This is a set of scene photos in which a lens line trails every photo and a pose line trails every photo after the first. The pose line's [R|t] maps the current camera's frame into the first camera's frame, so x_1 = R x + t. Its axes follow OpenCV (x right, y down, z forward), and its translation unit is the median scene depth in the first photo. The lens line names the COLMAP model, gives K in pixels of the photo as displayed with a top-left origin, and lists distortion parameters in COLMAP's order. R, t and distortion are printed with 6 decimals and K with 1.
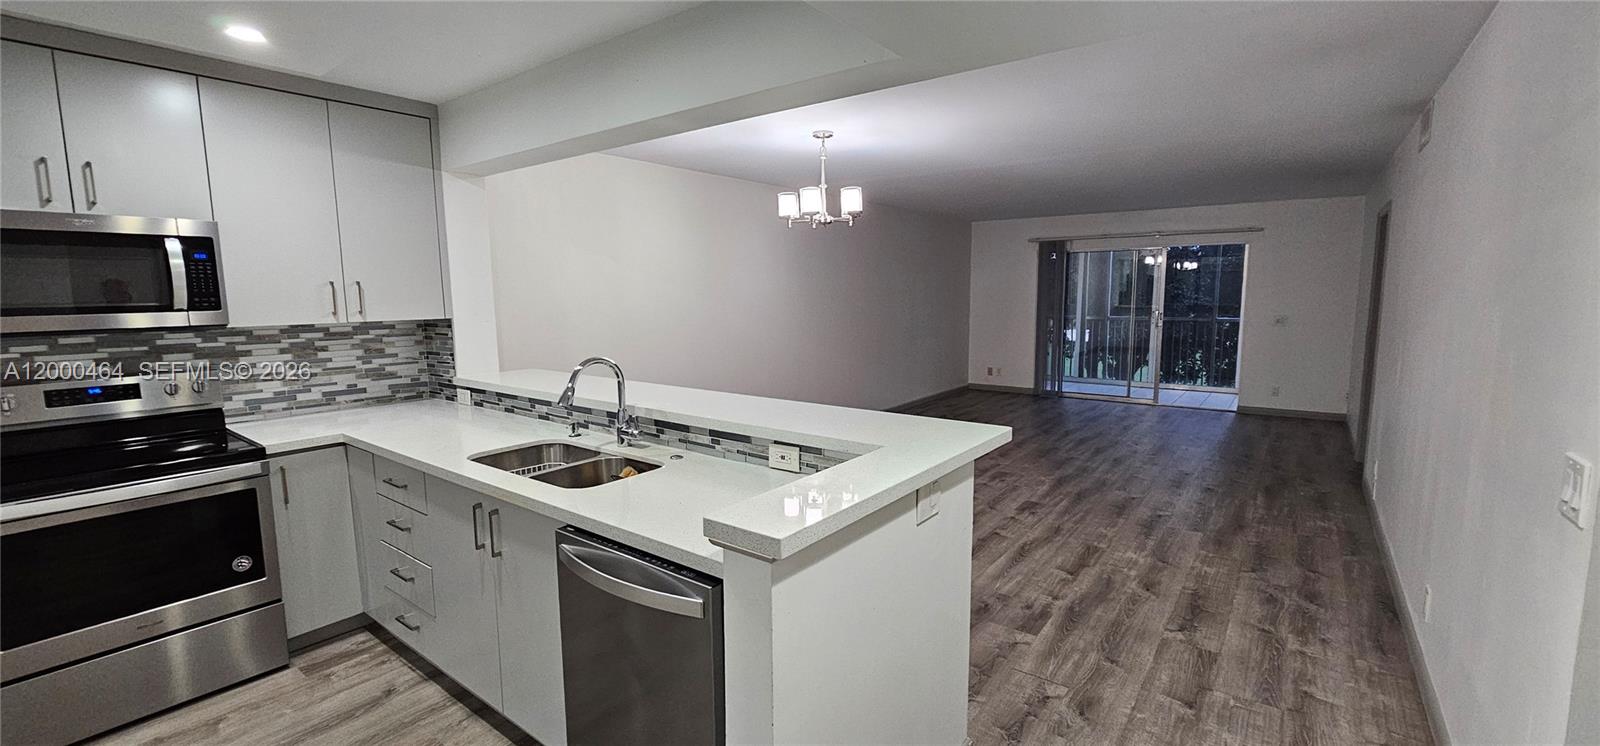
lens RADIAL K [[654.5, 0, 804.3], [0, 654.5, 371.2], [0, 0, 1]] dist [-0.001010, 0.000700]
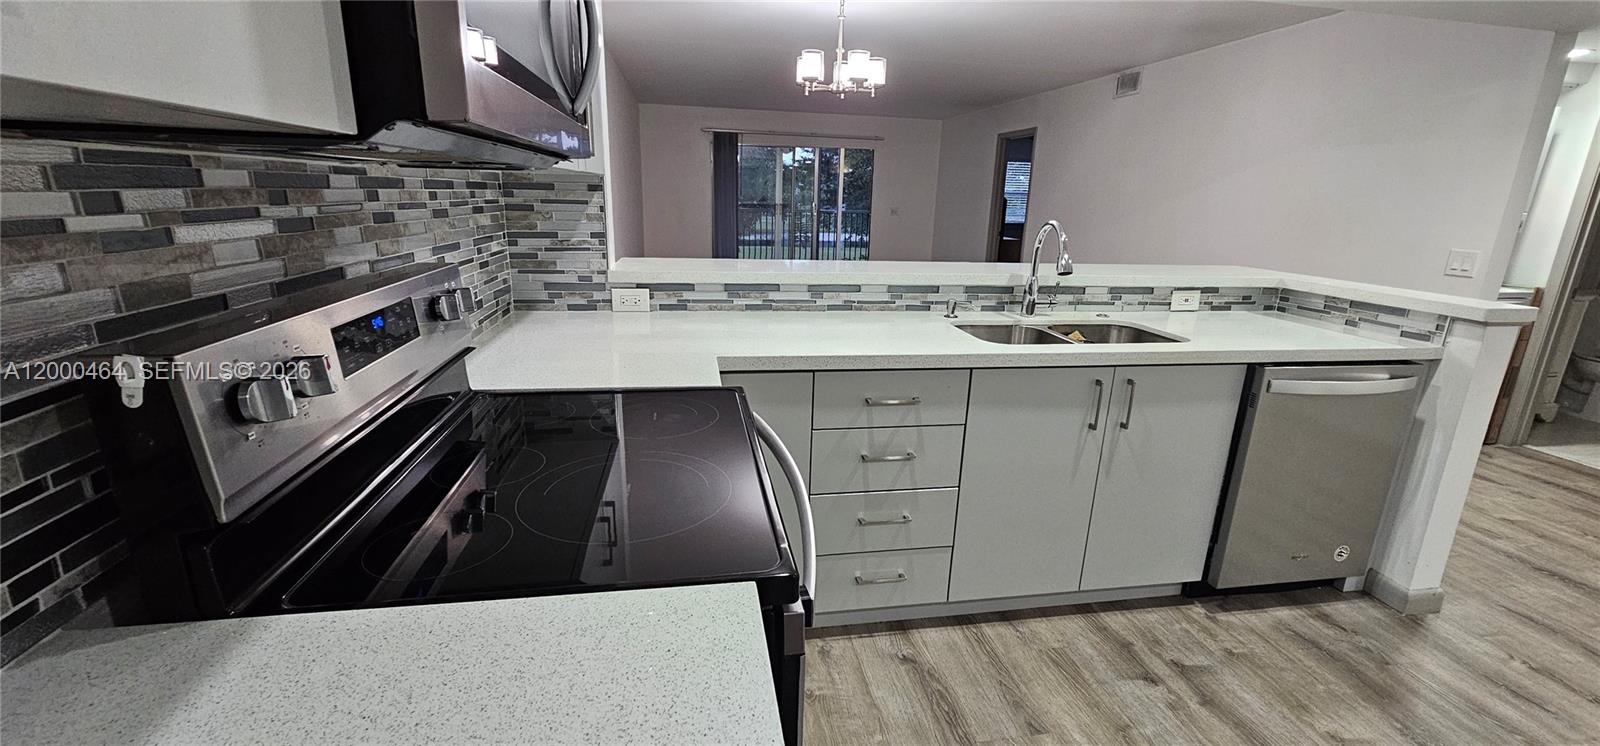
lens RADIAL K [[654.5, 0, 812.1], [0, 654.5, 373.1], [0, 0, 1]] dist [-0.001010, 0.000700]
pose [[0.673891, -0.168011, 0.719474, -0.872990], [0.056461, 0.982664, 0.176587, 0.005397], [-0.736670, -0.078378, 0.671695, 0.418777]]
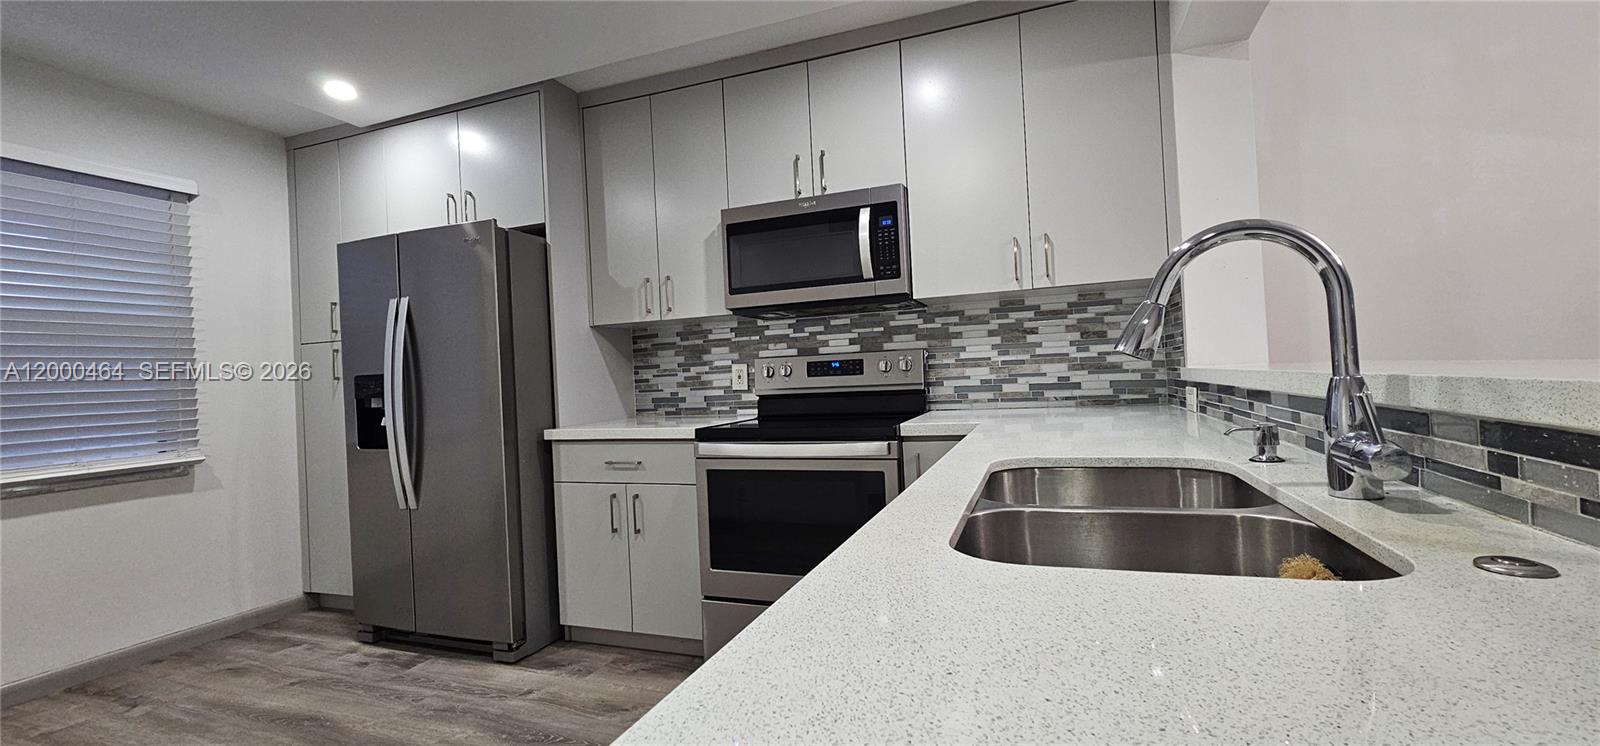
lens RADIAL K [[654.5, 0, 809.1], [0, 654.5, 367.4], [0, 0, 1]] dist [-0.001010, 0.000700]
pose [[0.292235, -0.016365, -0.956206, -0.033238], [-0.074932, 0.996388, -0.039953, 0.060661], [0.953406, 0.083326, 0.289954, 0.468976]]
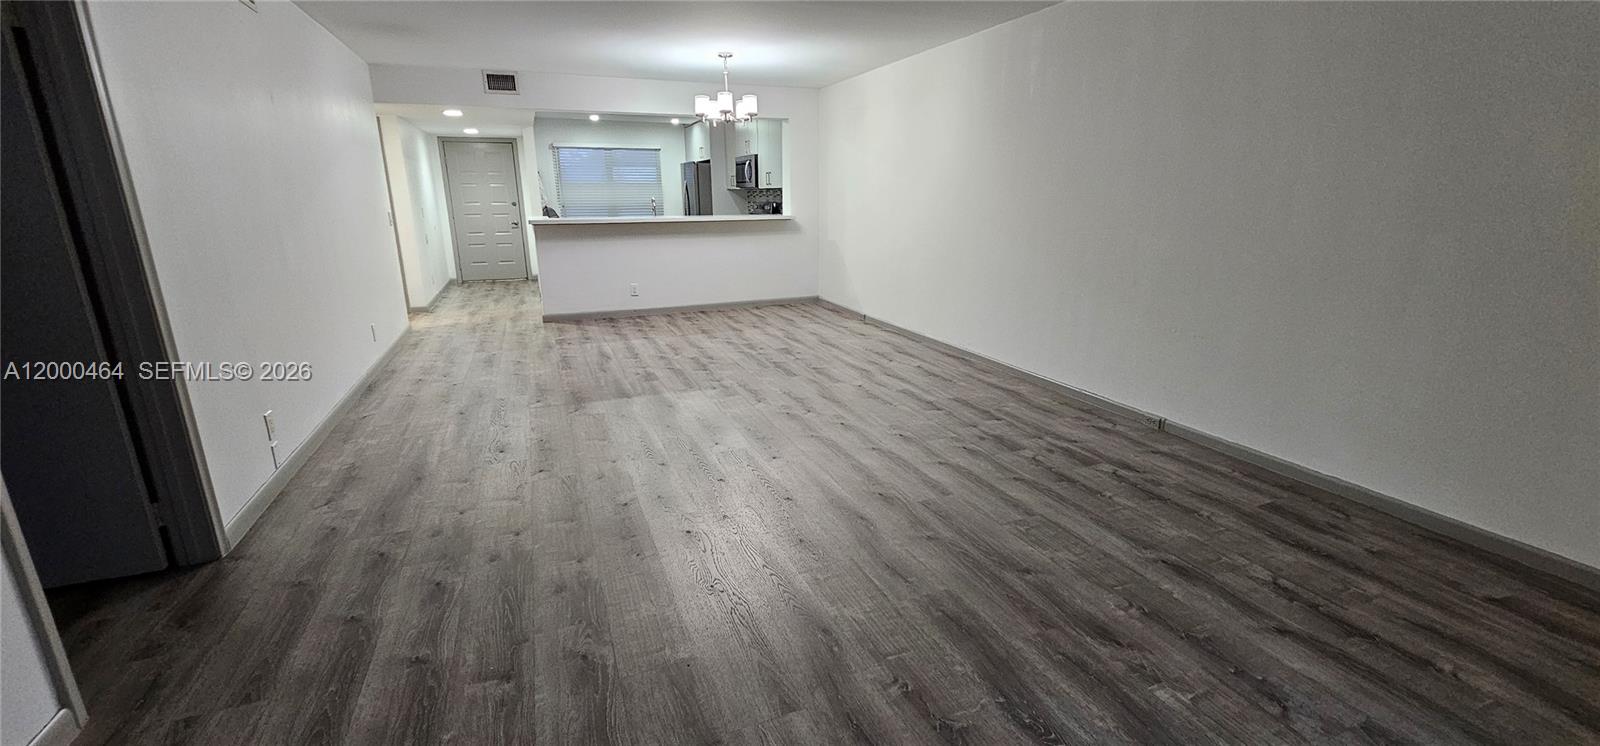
lens RADIAL K [[654.5, 0, 815.3], [0, 654.5, 370.9], [0, 0, 1]] dist [-0.001010, 0.000700]
pose [[-0.496608, 0.237373, -0.834886, 1.439444], [-0.100159, 0.939780, 0.326773, -0.234258], [0.862177, 0.245900, -0.442928, 2.236219]]
